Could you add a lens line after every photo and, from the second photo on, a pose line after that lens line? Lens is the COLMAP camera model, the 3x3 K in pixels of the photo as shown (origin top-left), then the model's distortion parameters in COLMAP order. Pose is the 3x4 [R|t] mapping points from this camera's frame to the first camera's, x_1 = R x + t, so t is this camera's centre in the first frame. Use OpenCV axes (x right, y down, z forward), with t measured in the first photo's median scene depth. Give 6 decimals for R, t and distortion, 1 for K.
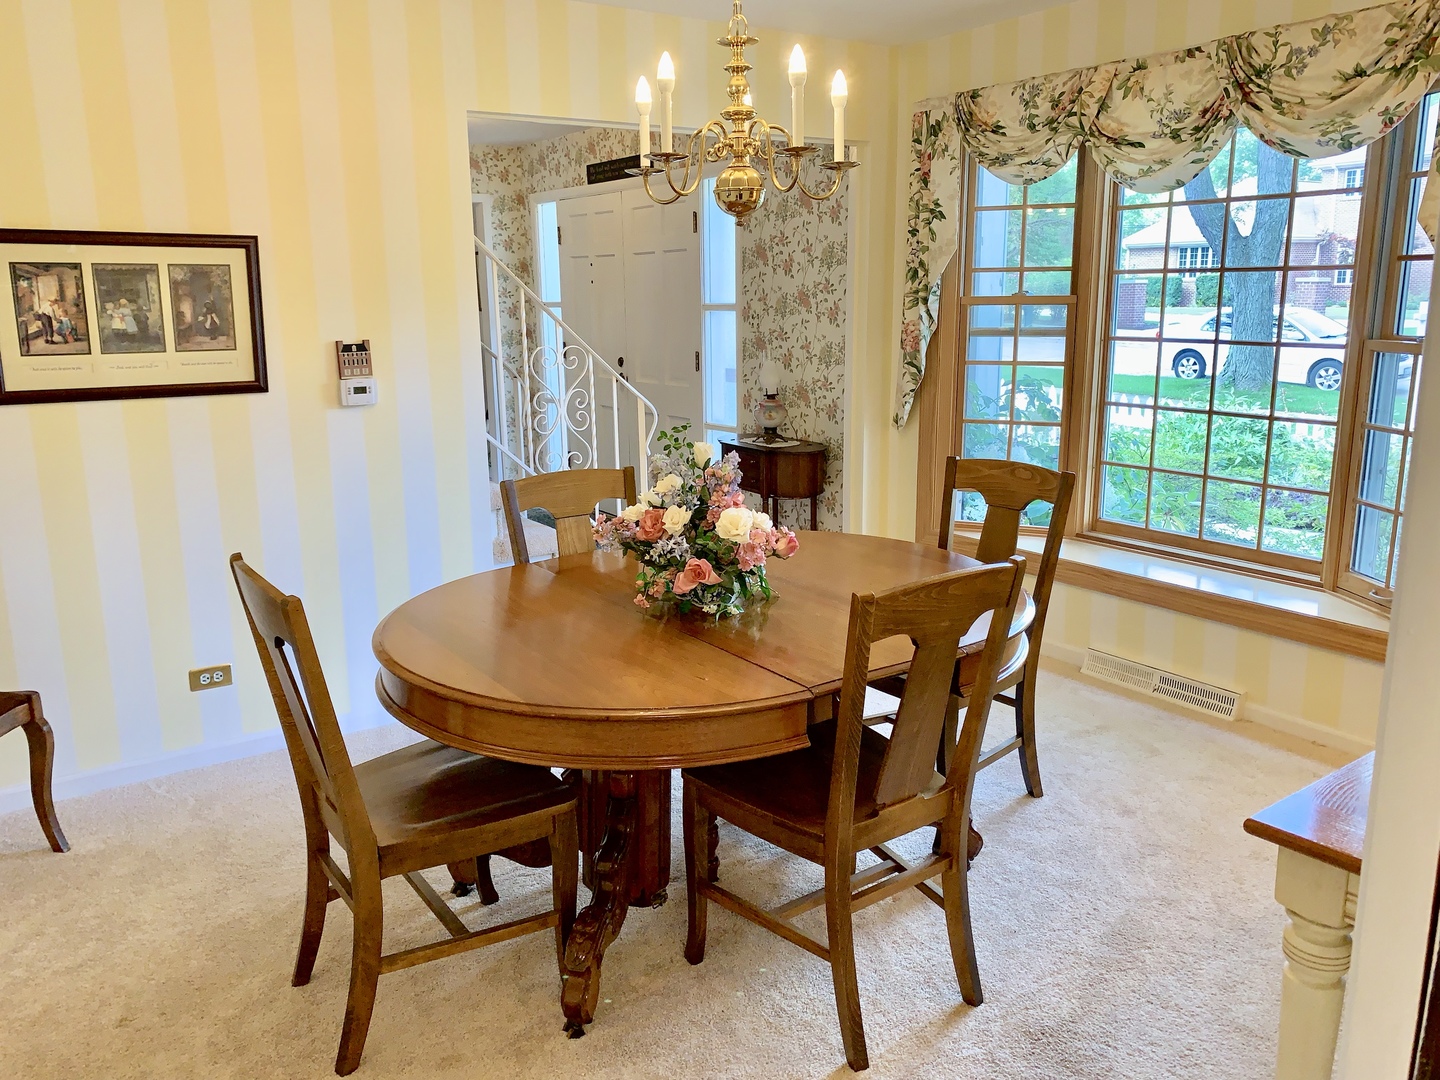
lens RADIAL K [[1111.5, 0, 720.0], [0, 1111.5, 540.0], [0, 0, 1]] dist [0.039327, 0.000855]
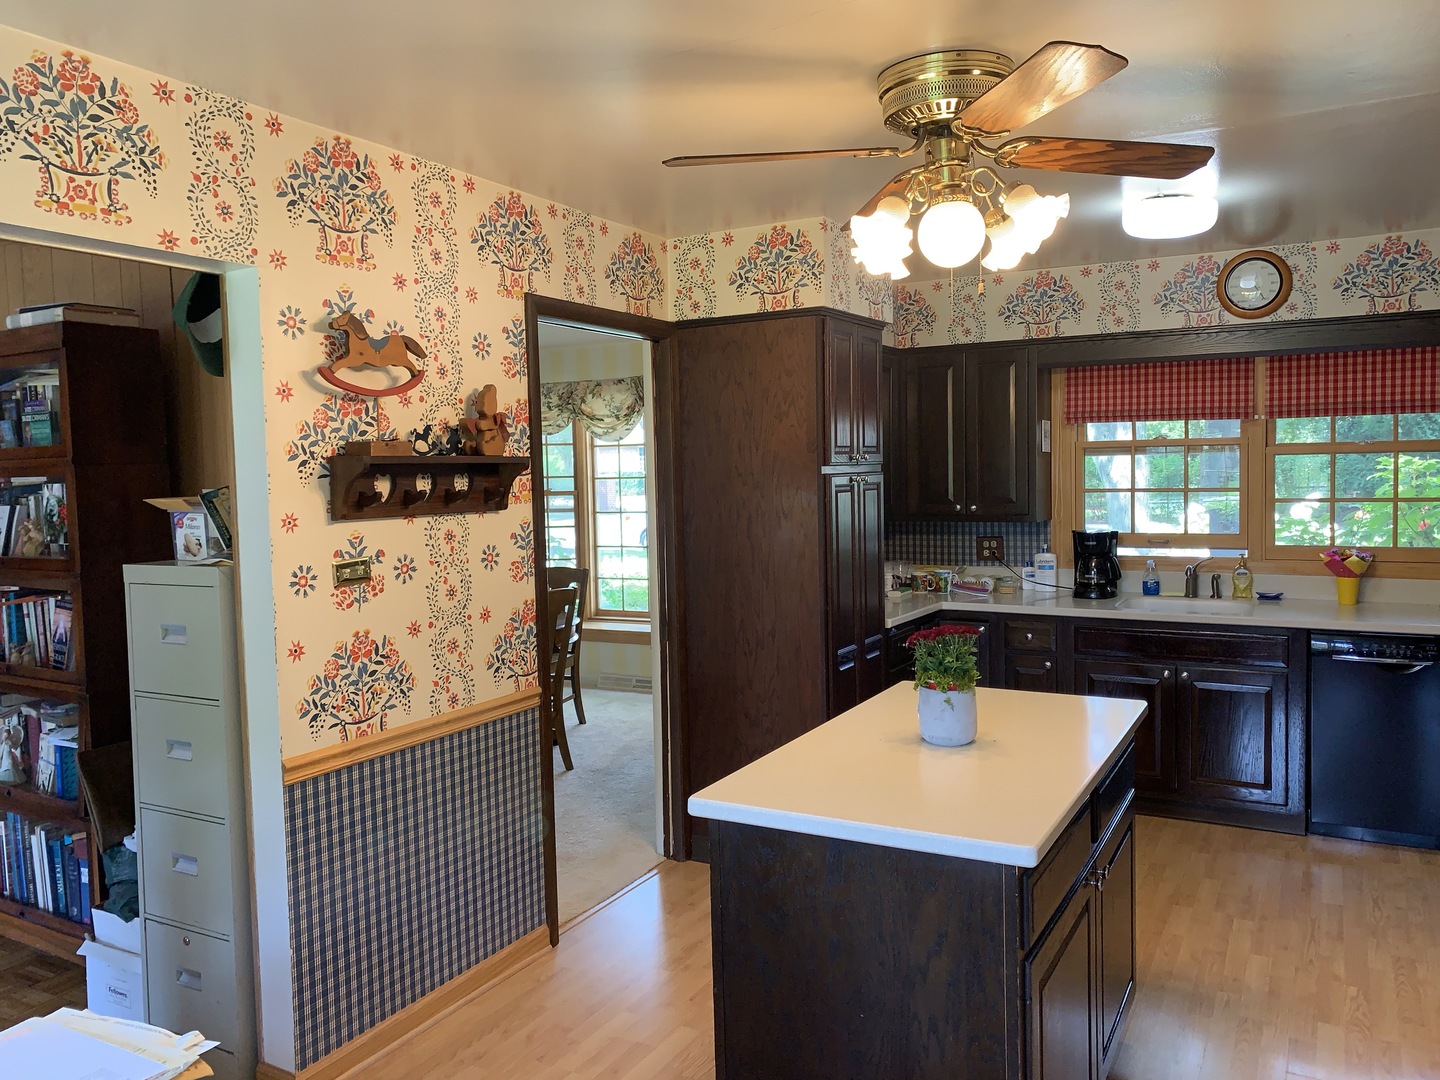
lens RADIAL K [[1111.5, 0, 720.0], [0, 1111.5, 540.0], [0, 0, 1]] dist [0.039327, 0.000855]
pose [[0.901495, -0.033435, 0.431496, -0.322227], [0.102445, 0.985162, -0.137696, 0.170935], [-0.420489, 0.168337, 0.891544, -0.883818]]
